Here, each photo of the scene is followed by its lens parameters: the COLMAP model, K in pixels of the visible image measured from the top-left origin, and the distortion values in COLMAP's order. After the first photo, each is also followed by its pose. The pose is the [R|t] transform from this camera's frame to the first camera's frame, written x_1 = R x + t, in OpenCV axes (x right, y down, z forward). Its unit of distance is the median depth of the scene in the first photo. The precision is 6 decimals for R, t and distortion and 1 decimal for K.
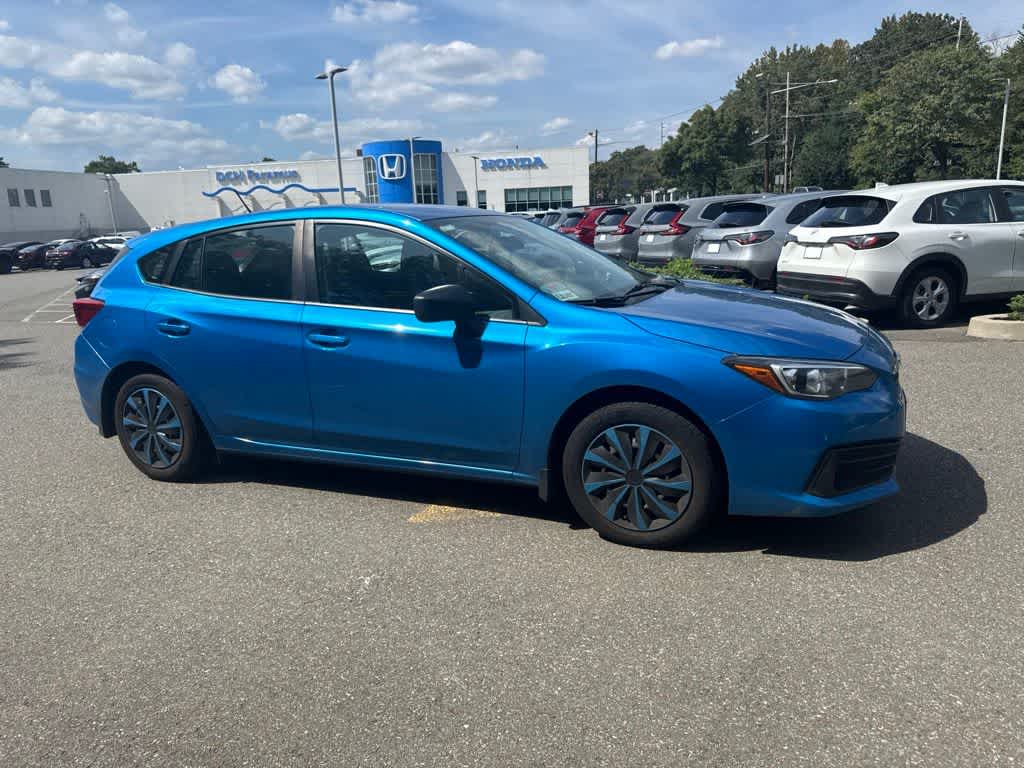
lens RADIAL K [[731.7, 0, 508.3], [0, 731.7, 390.8], [0, 0, 1]] dist [0.030164, -0.033167]
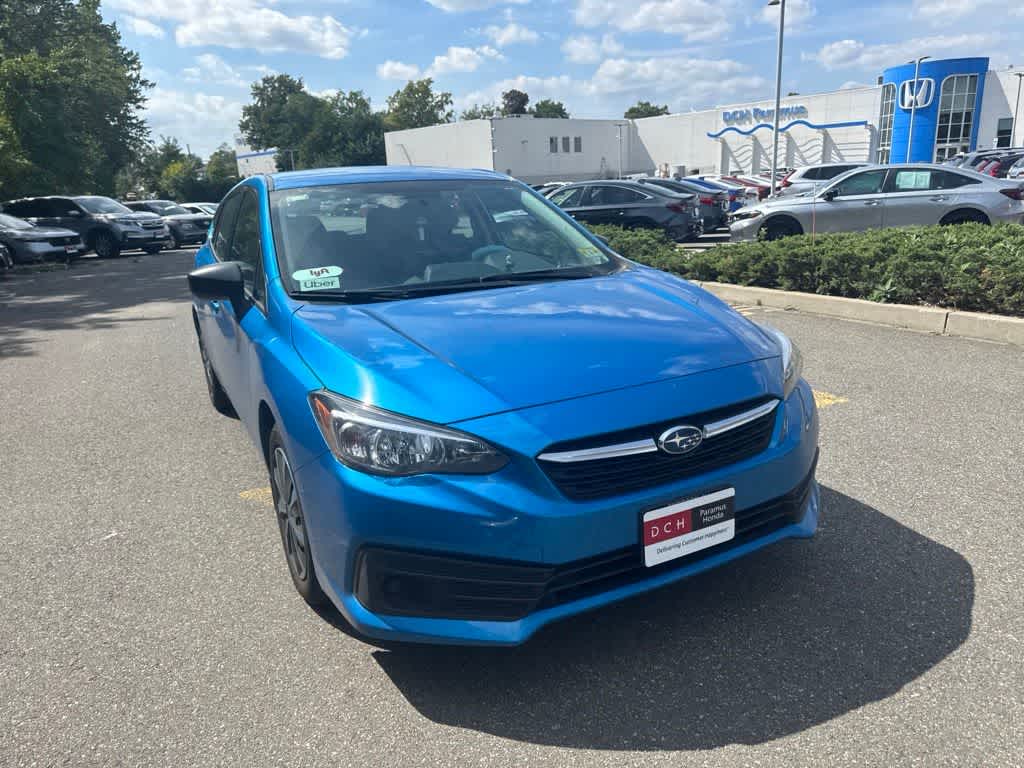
lens RADIAL K [[731.7, 0, 506.7], [0, 731.7, 392.4], [0, 0, 1]] dist [0.030164, -0.033167]
pose [[0.784450, 0.173028, -0.595566, 0.038876], [-0.125546, 0.984715, 0.120722, -0.006675], [0.607352, -0.019930, 0.794183, 0.022867]]
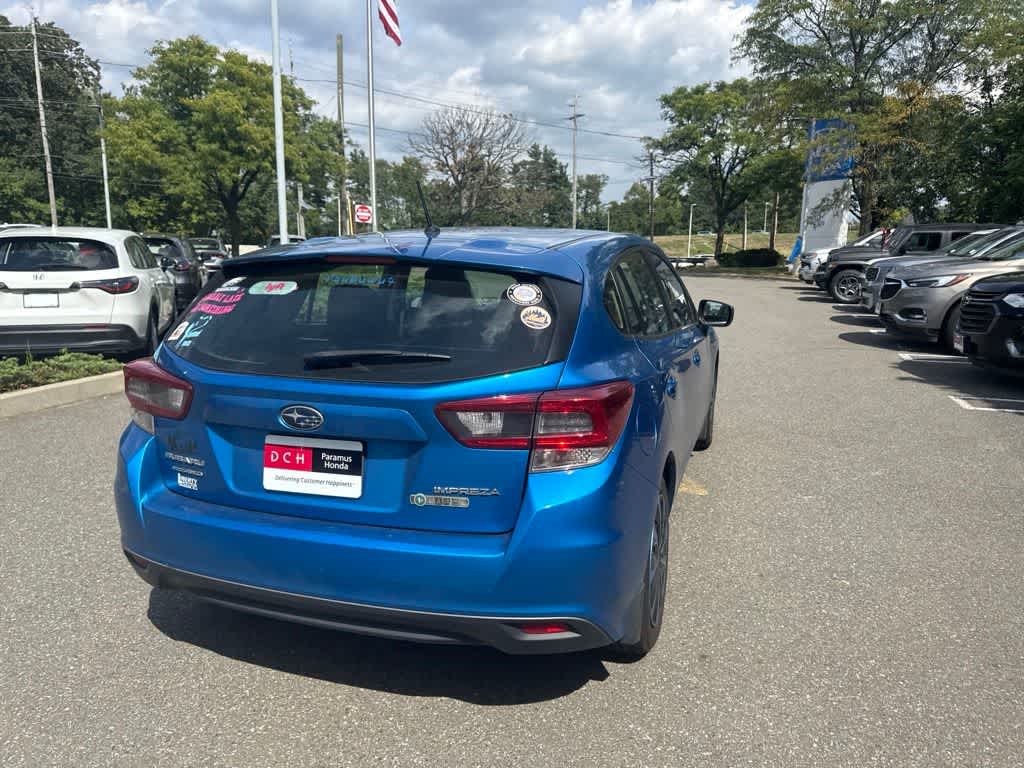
lens RADIAL K [[731.7, 0, 528.8], [0, 731.7, 403.8], [0, 0, 1]] dist [0.030164, -0.033167]
pose [[-0.115949, -0.164671, 0.979510, -0.068812], [0.222266, 0.956851, 0.187173, -0.014269], [-0.968067, 0.239415, -0.074345, 0.072460]]
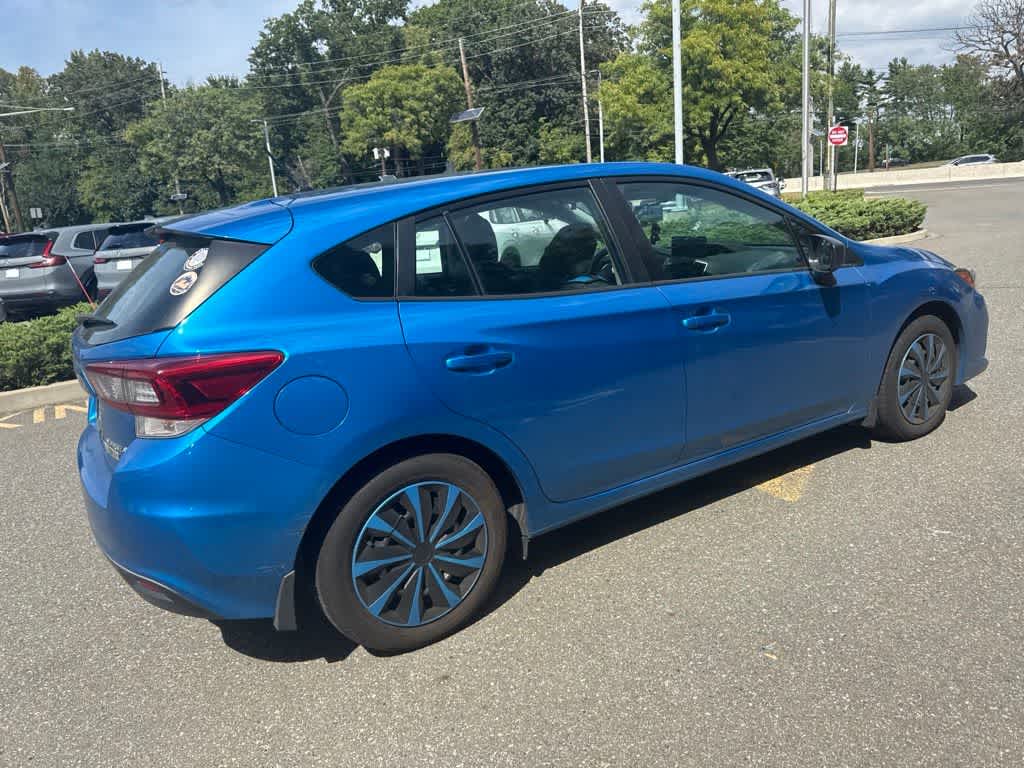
lens RADIAL K [[731.7, 0, 516.2], [0, 731.7, 389.3], [0, 0, 1]] dist [0.030164, -0.033167]
pose [[0.549528, -0.208803, 0.808962, -0.055575], [0.249248, 0.965146, 0.079803, -0.006140], [-0.797430, 0.157778, 0.582419, 0.038463]]
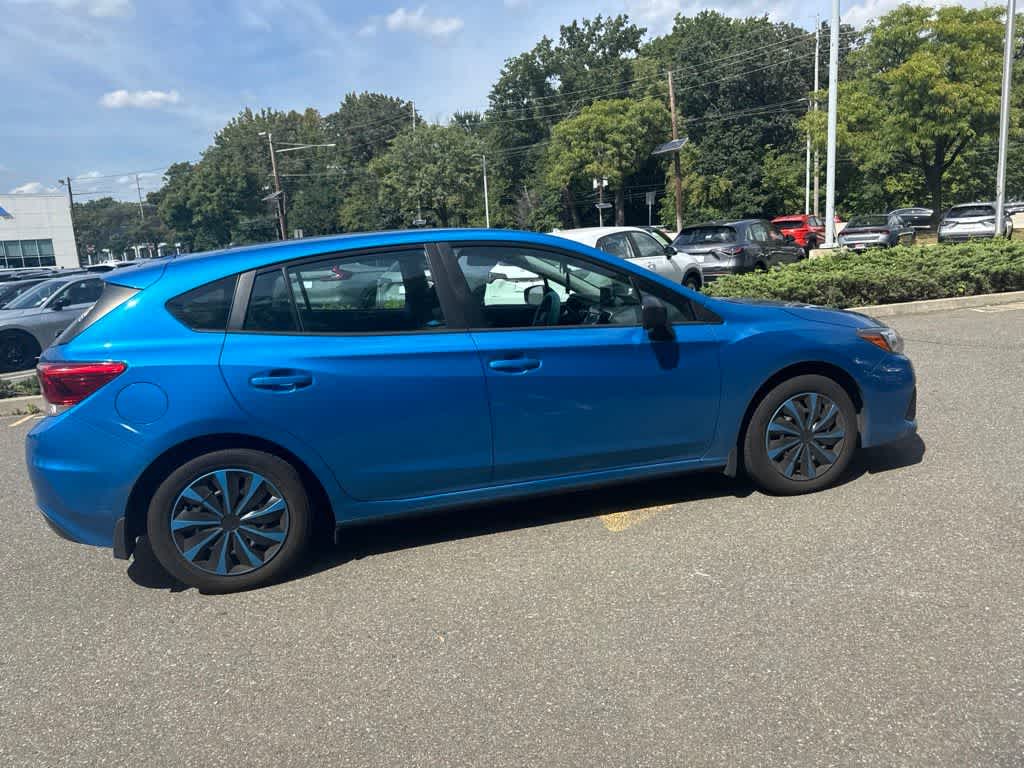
lens RADIAL K [[731.7, 0, 520.1], [0, 731.7, 391.0], [0, 0, 1]] dist [0.030164, -0.033167]
pose [[0.773545, -0.129277, 0.620416, -0.044955], [0.173735, 0.984726, -0.011428, -0.001293], [-0.609462, 0.116628, 0.784190, 0.014147]]
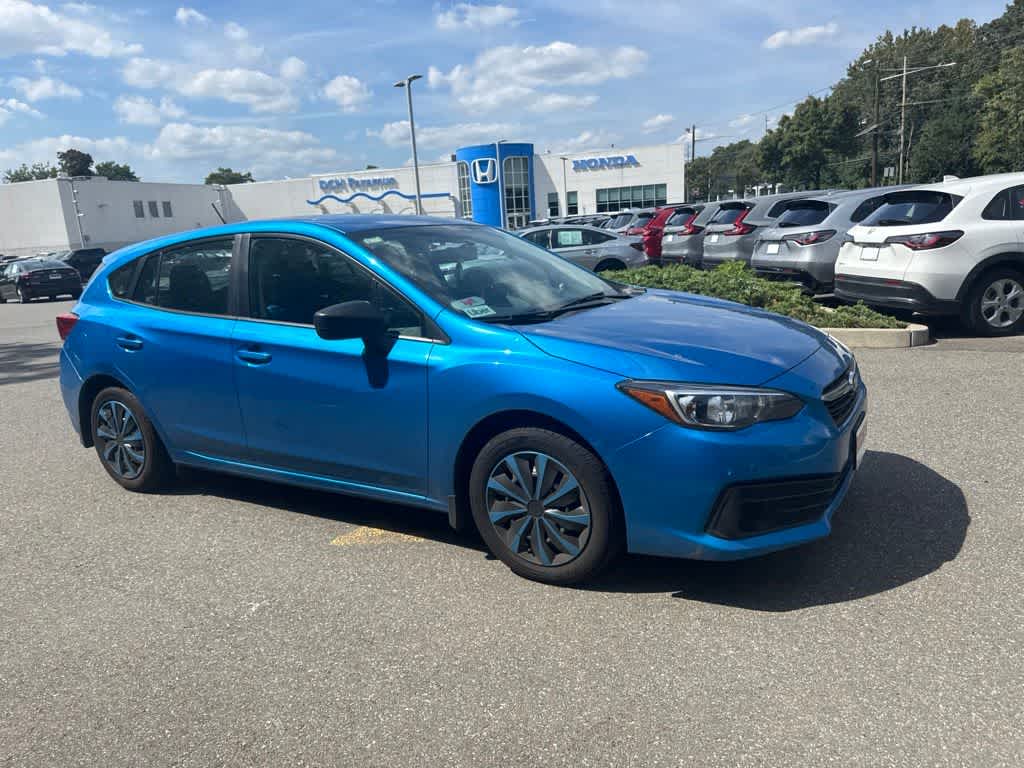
lens RADIAL K [[731.7, 0, 510.8], [0, 731.7, 398.8], [0, 0, 1]] dist [0.030164, -0.033167]
pose [[0.991413, 0.011461, -0.130267, 0.012096], [-0.010366, 0.999905, 0.009074, -0.001337], [0.130359, -0.007646, 0.991437, 0.003522]]
